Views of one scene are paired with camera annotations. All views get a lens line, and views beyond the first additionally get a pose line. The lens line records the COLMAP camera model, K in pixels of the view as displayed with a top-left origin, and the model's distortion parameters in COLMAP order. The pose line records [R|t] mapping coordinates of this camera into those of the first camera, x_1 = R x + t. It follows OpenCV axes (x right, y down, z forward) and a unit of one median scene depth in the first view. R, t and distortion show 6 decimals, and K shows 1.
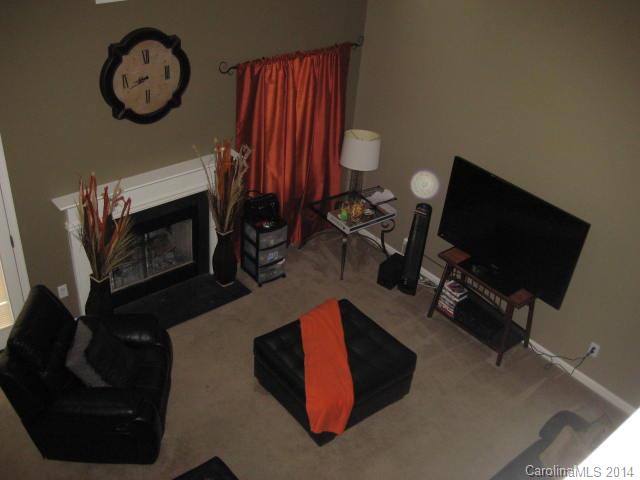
lens RADIAL K [[650.1, 0, 316.7], [0, 650.1, 241.2], [0, 0, 1]] dist [-0.084730, 0.000000]
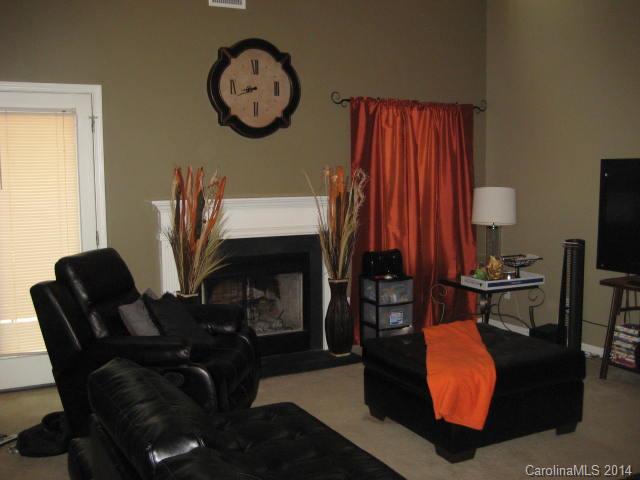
lens RADIAL K [[650.1, 0, 325.3], [0, 650.1, 239.2], [0, 0, 1]] dist [-0.084730, 0.000000]
pose [[0.976632, -0.068092, -0.203847, 0.021490], [-0.031349, 0.893207, -0.448553, 0.326839], [0.212620, 0.444461, 0.870199, 0.221725]]
